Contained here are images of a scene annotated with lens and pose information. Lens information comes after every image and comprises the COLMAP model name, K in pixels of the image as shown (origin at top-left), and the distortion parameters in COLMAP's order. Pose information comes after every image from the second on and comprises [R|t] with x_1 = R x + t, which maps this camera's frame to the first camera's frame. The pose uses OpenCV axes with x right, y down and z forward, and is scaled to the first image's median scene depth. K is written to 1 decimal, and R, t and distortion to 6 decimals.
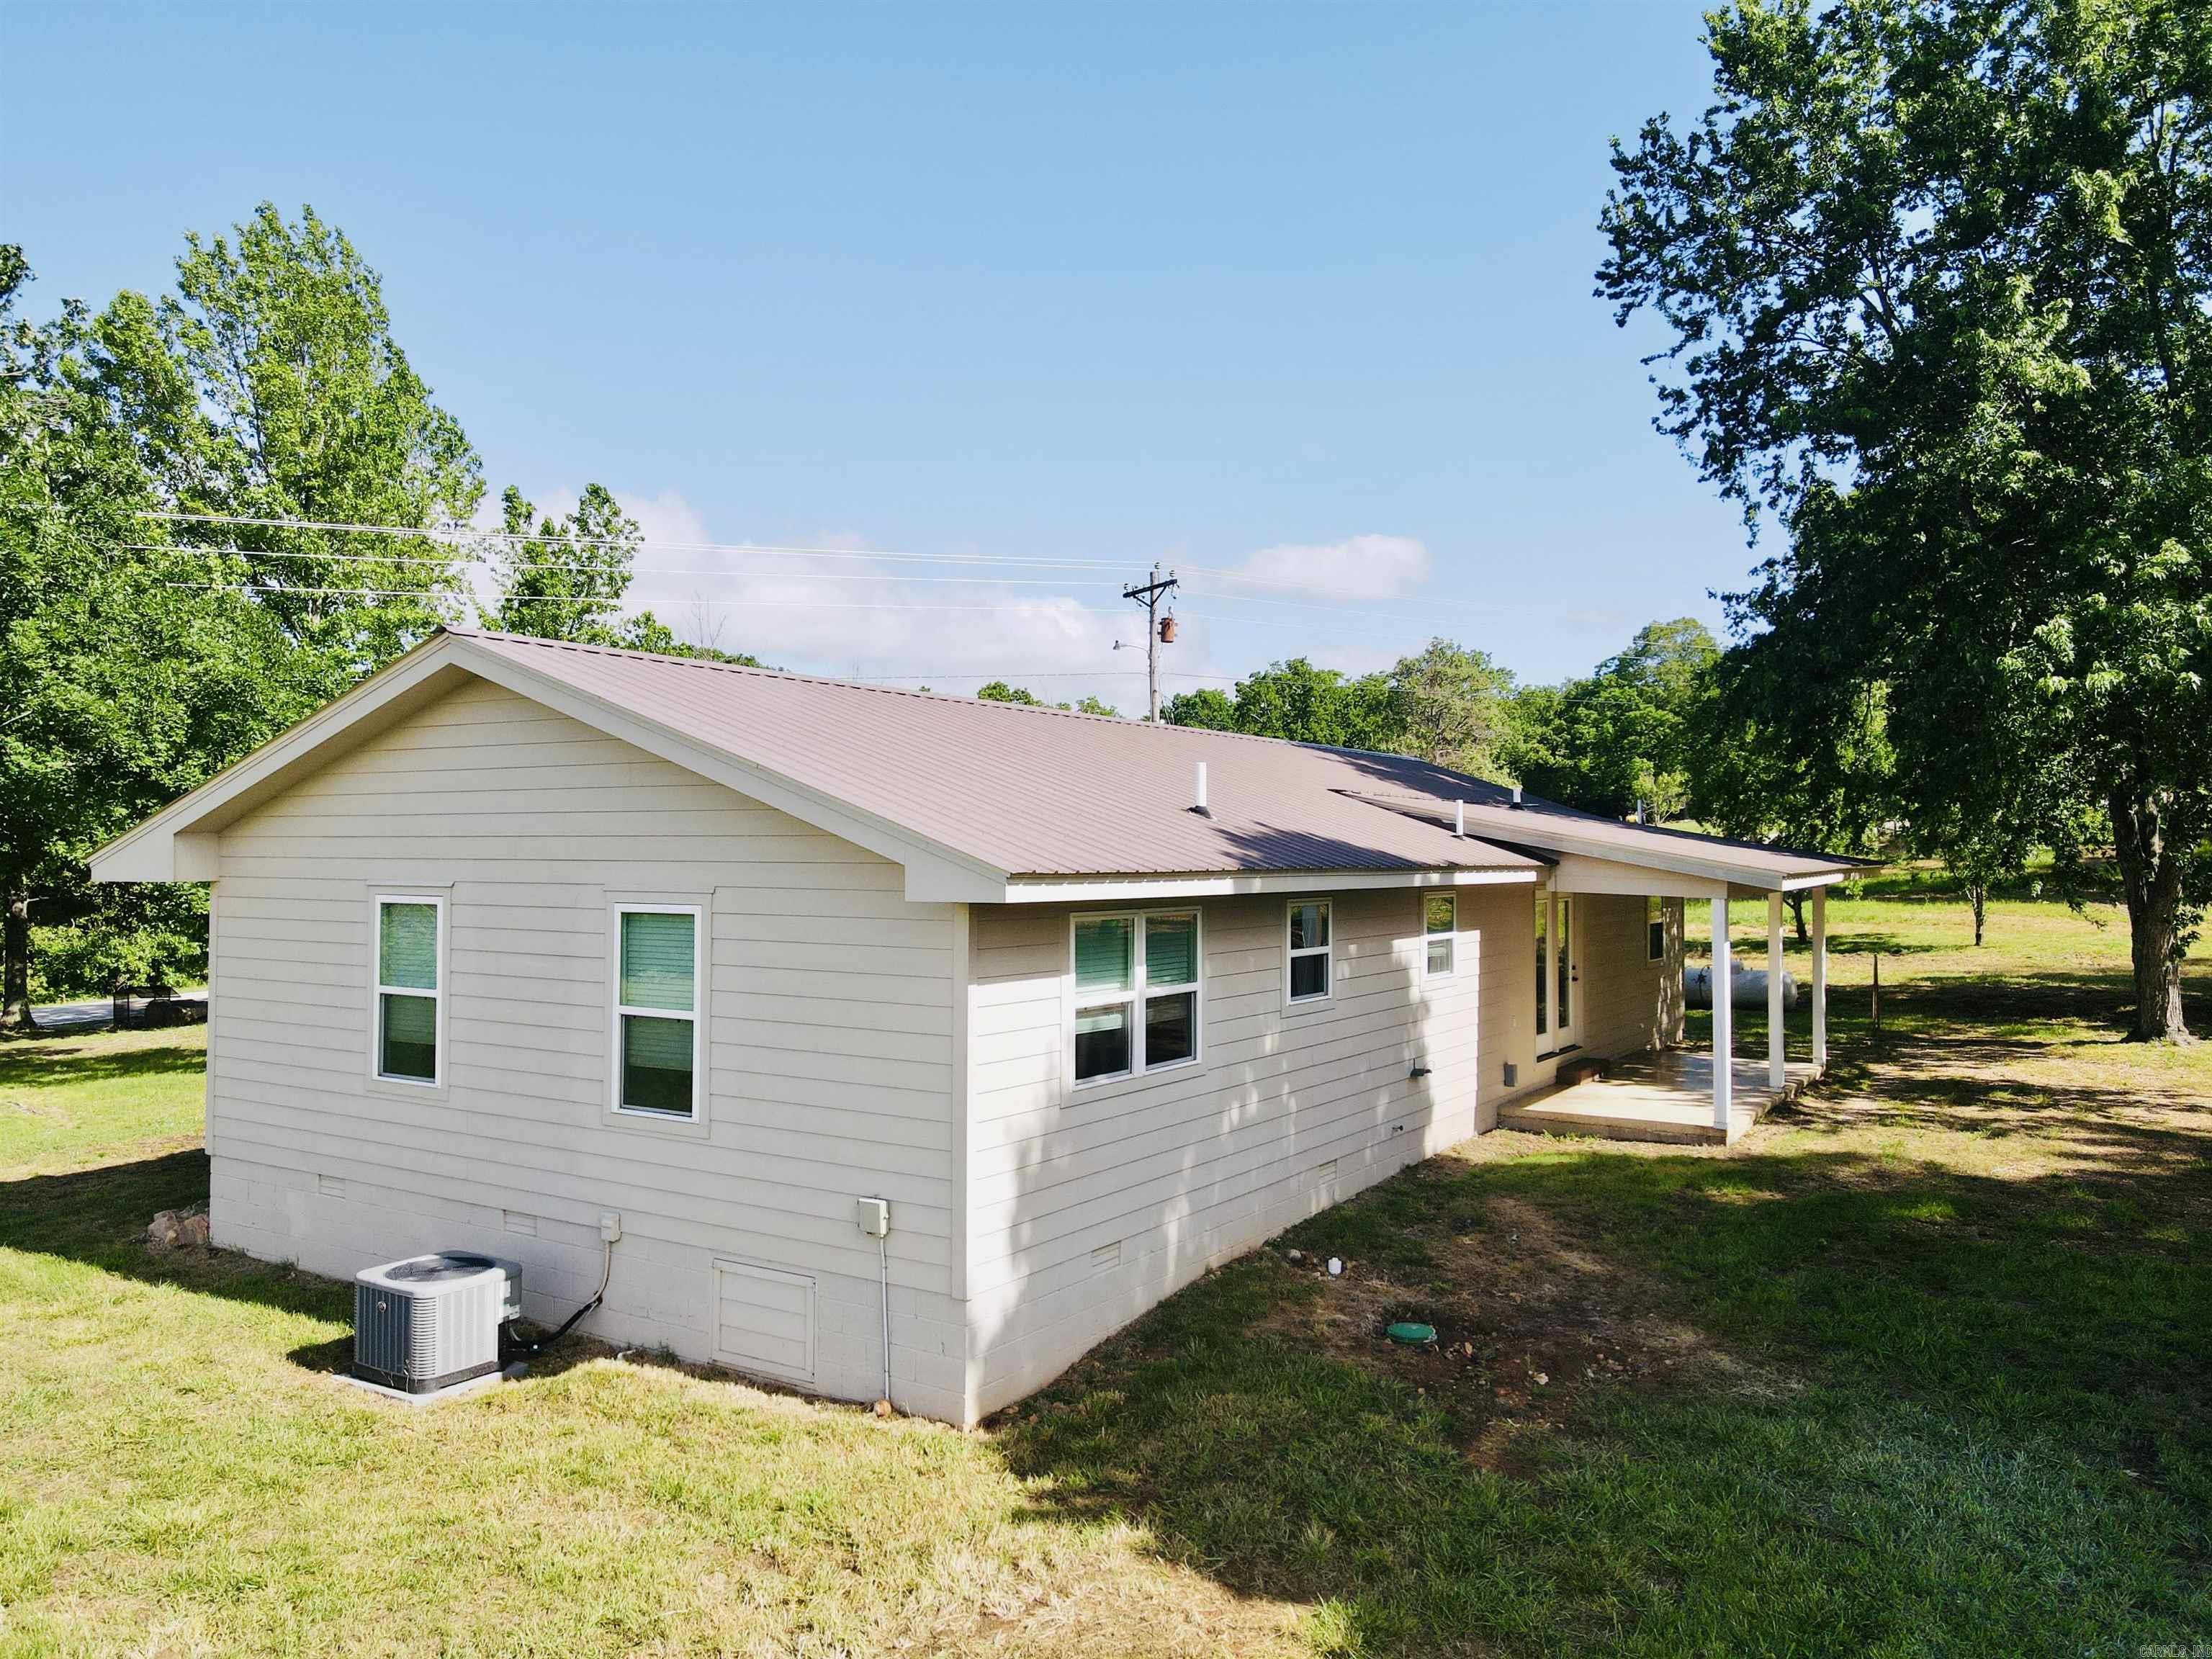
lens RADIAL K [[1581.8, 0, 1101.1], [0, 1581.8, 830.1], [0, 0, 1]] dist [-0.032140, 0.000937]
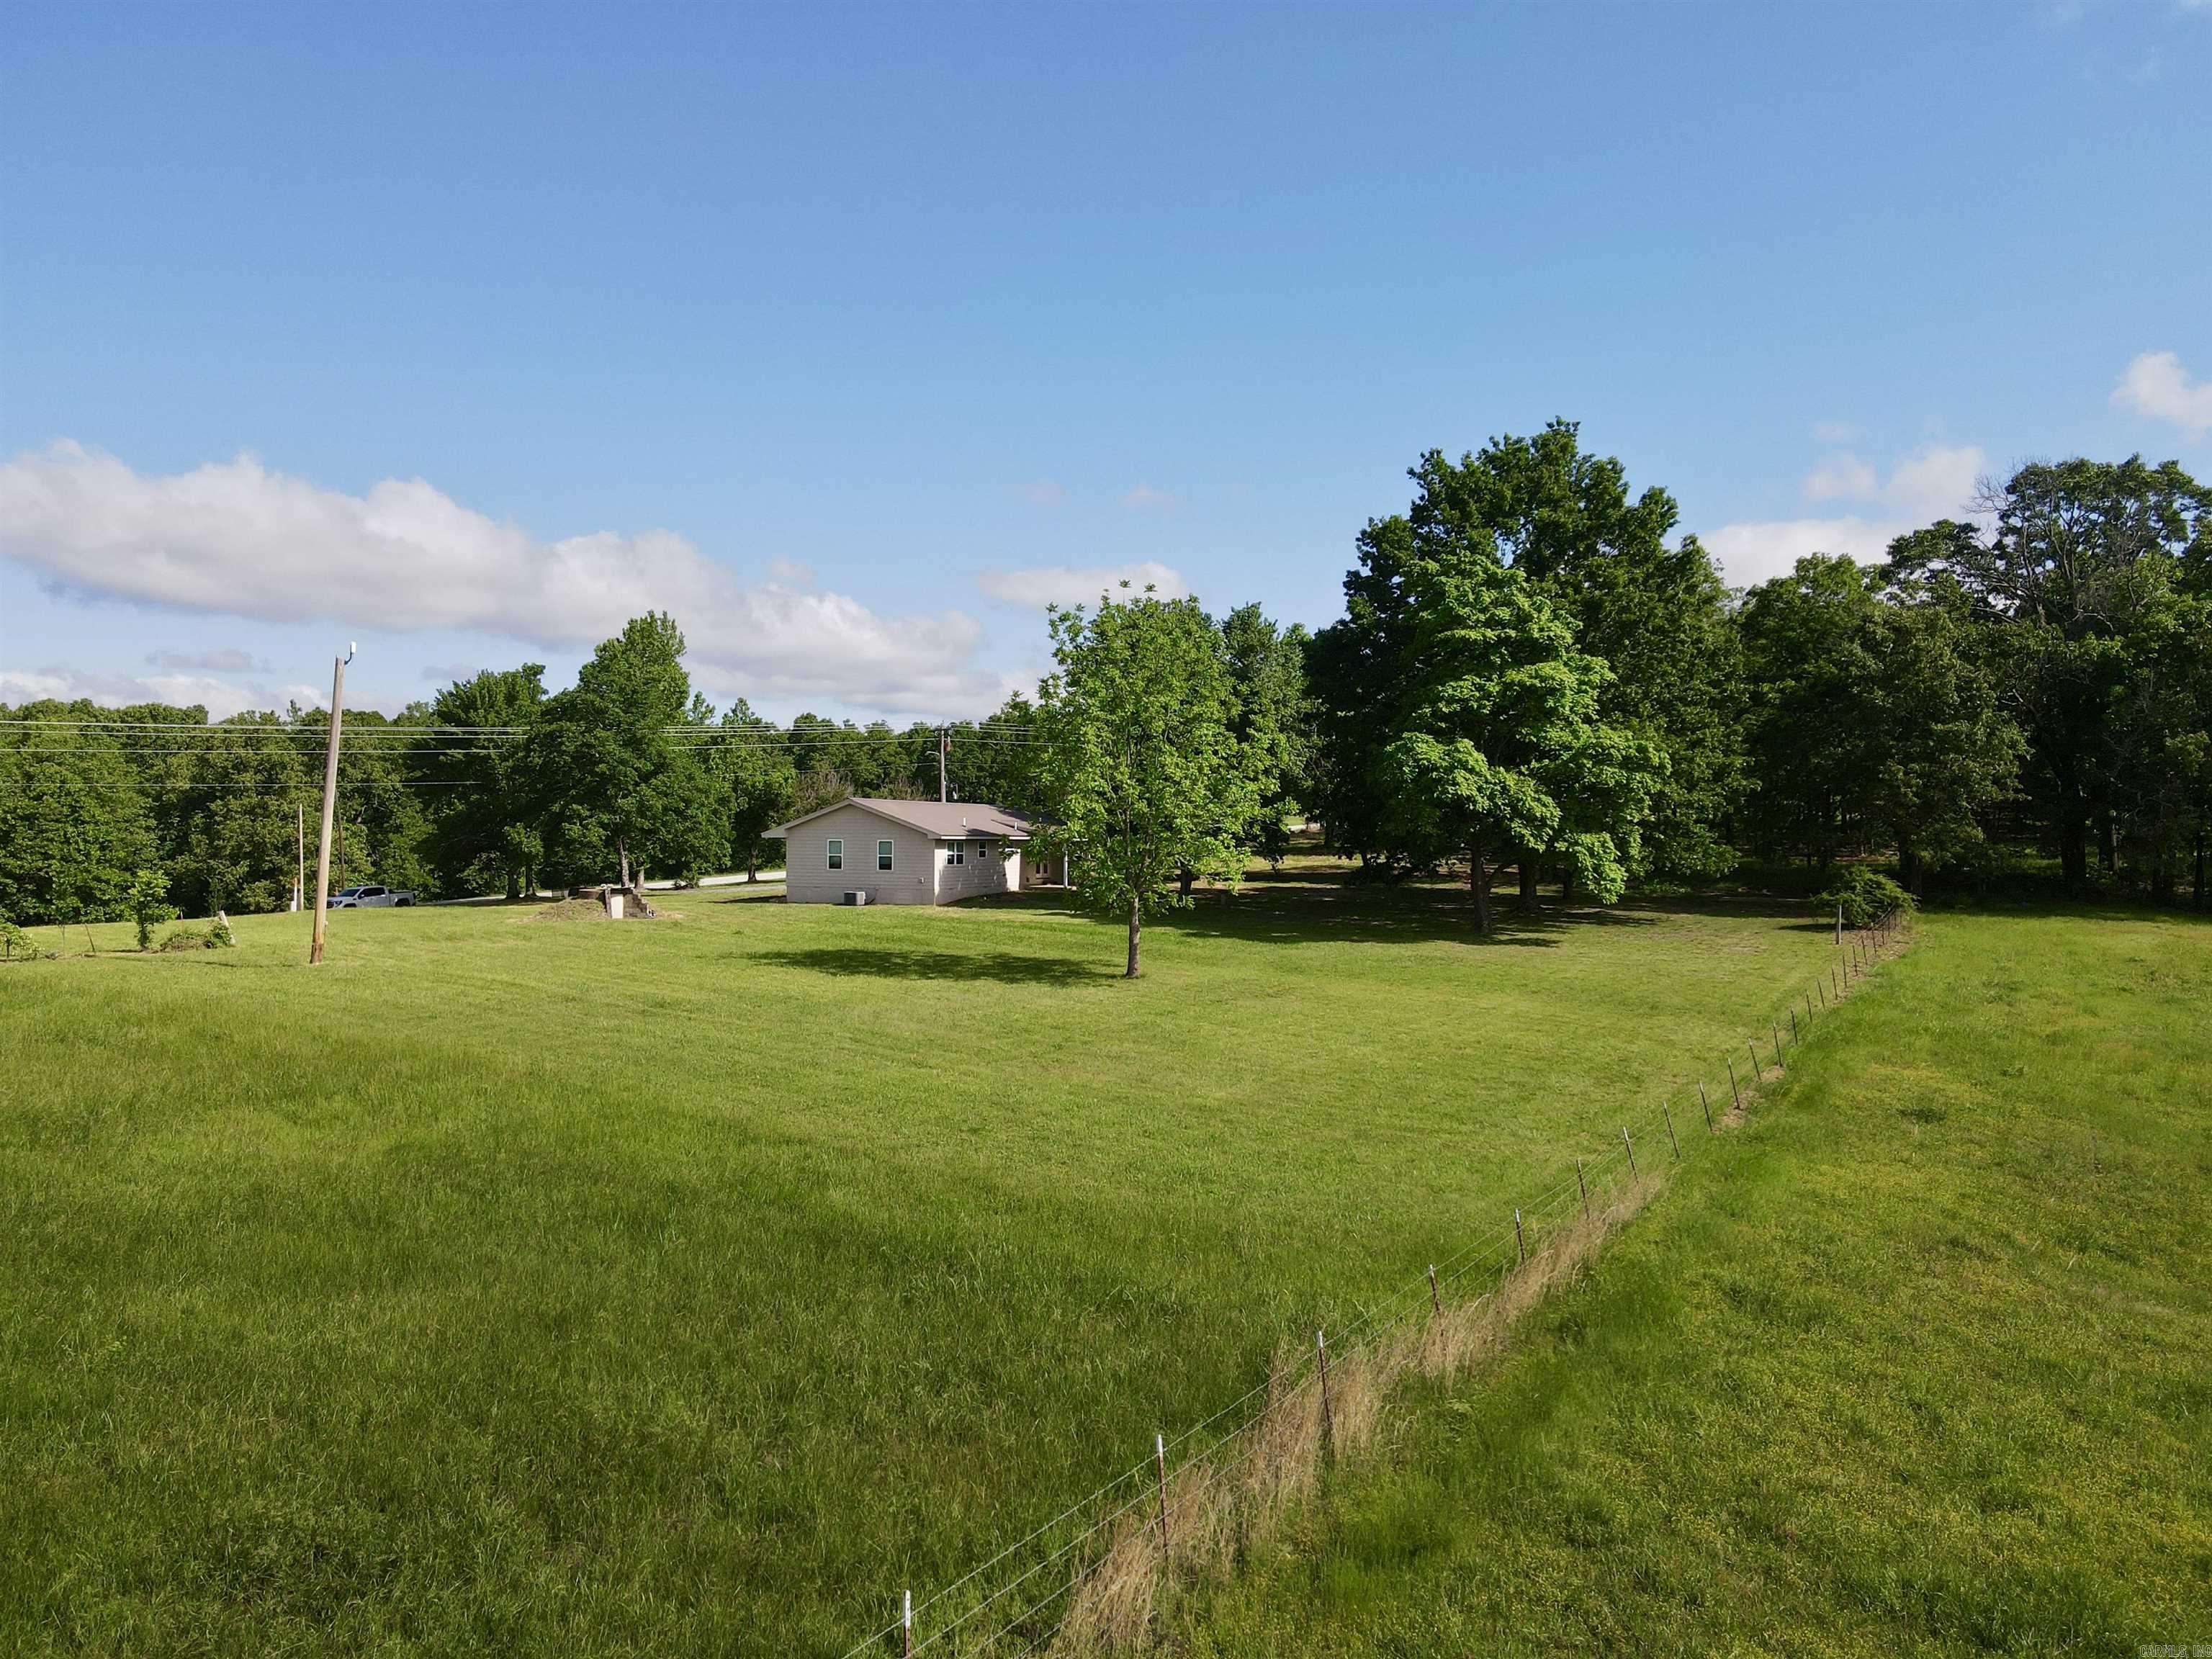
lens RADIAL K [[1581.8, 0, 1105.9], [0, 1581.8, 829.3], [0, 0, 1]] dist [-0.032140, 0.000937]
pose [[0.989187, 0.007848, 0.146452, -0.333353], [-0.009250, 0.999918, 0.008897, -0.068835], [-0.146370, -0.010156, 0.989178, -5.837804]]
